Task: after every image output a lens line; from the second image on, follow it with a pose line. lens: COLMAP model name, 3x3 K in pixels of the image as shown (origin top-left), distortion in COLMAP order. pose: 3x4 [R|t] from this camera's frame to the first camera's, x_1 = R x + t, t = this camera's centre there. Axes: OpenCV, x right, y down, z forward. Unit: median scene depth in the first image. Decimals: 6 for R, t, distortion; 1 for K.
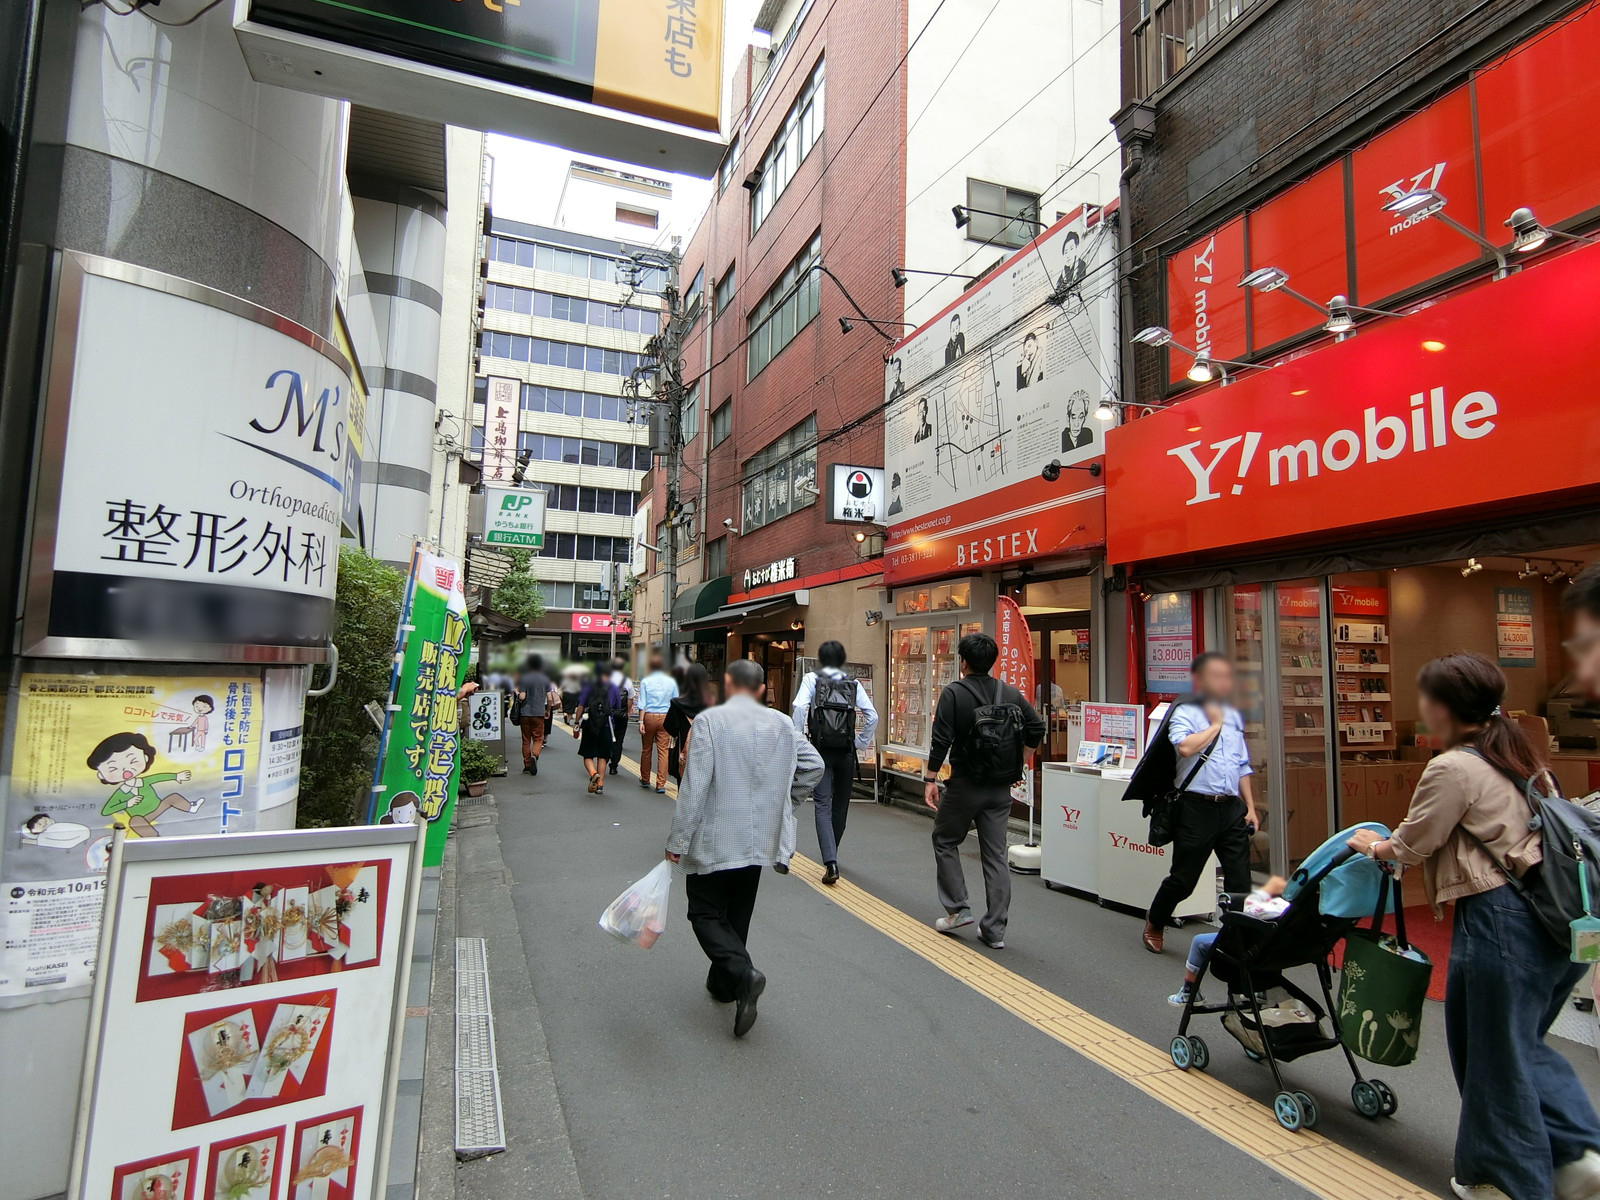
lens RADIAL K [[898.2, 0, 803.5], [0, 898.2, 591.0], [0, 0, 1]] dist [-0.004048, -0.010800]
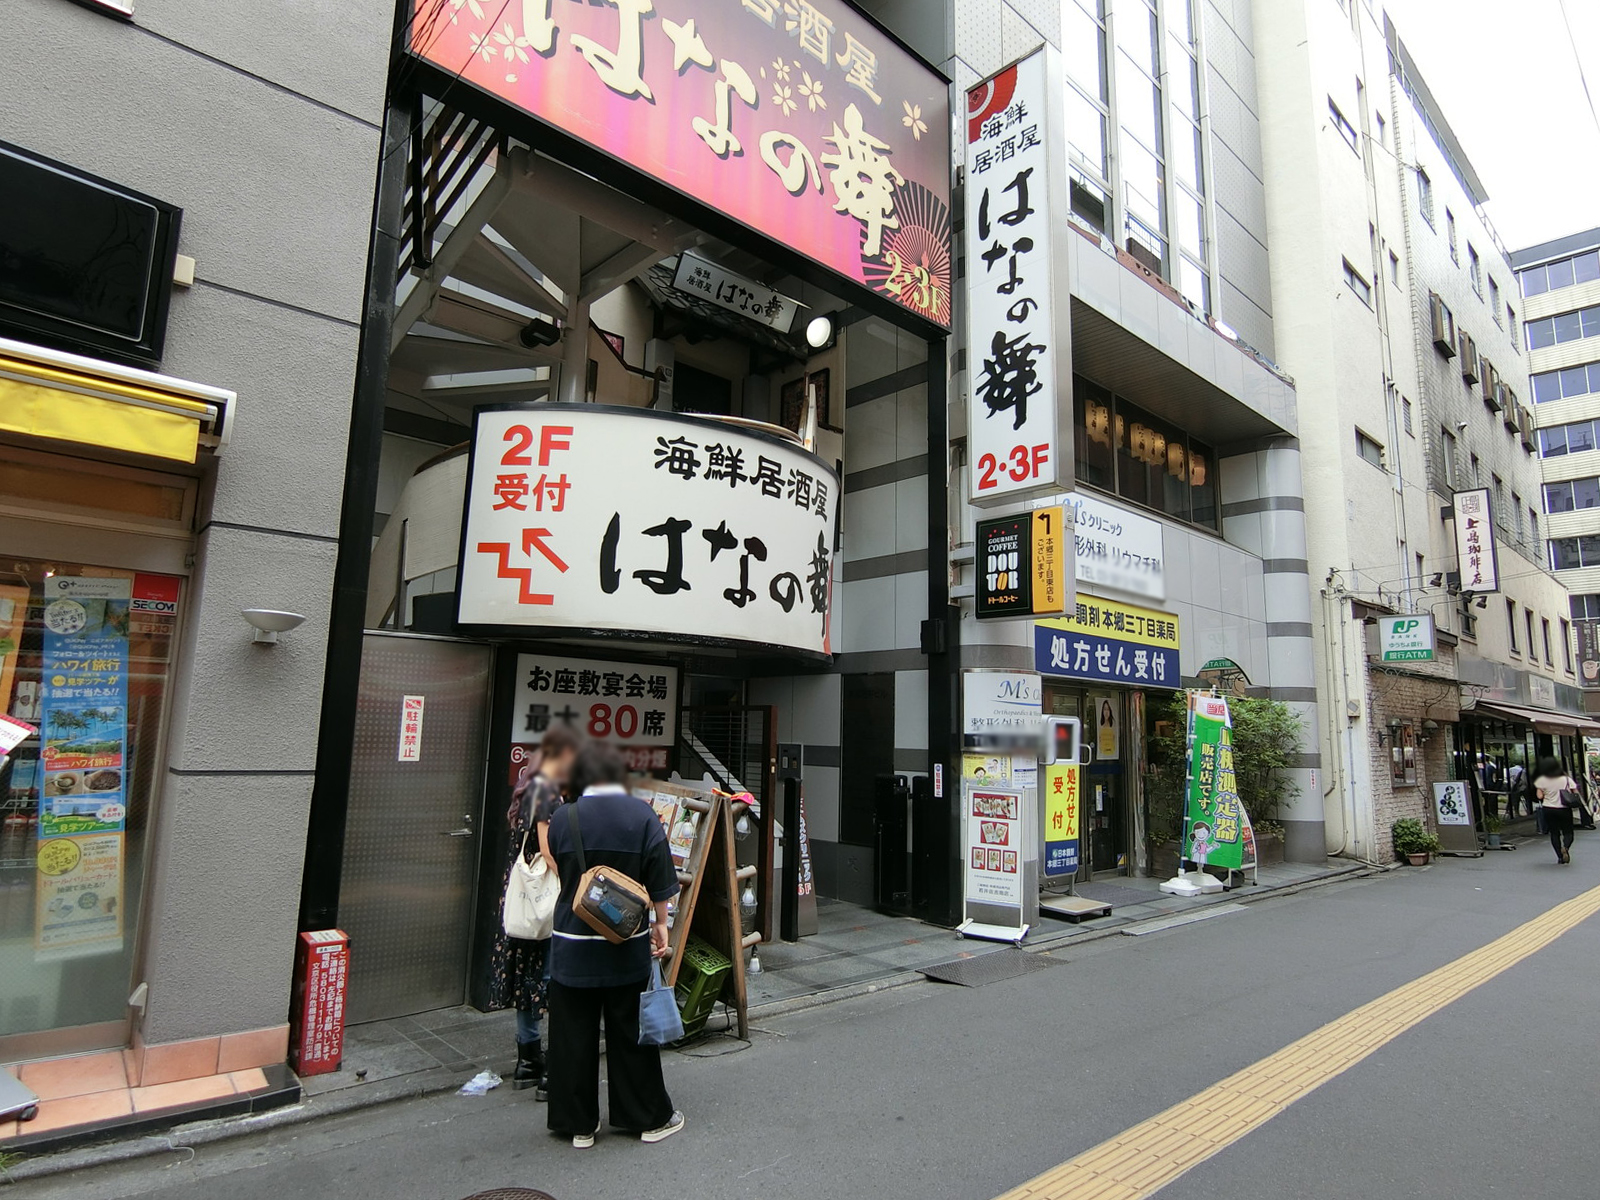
lens RADIAL K [[953.4, 0, 800.0], [0, 953.4, 600.0], [0, 0, 1]] dist [-0.001316, -0.051084]
pose [[0.383310, -0.154292, -0.910641, 1.173102], [0.070837, 0.987955, -0.137575, -0.028724], [0.920899, -0.011774, 0.389623, -0.596483]]
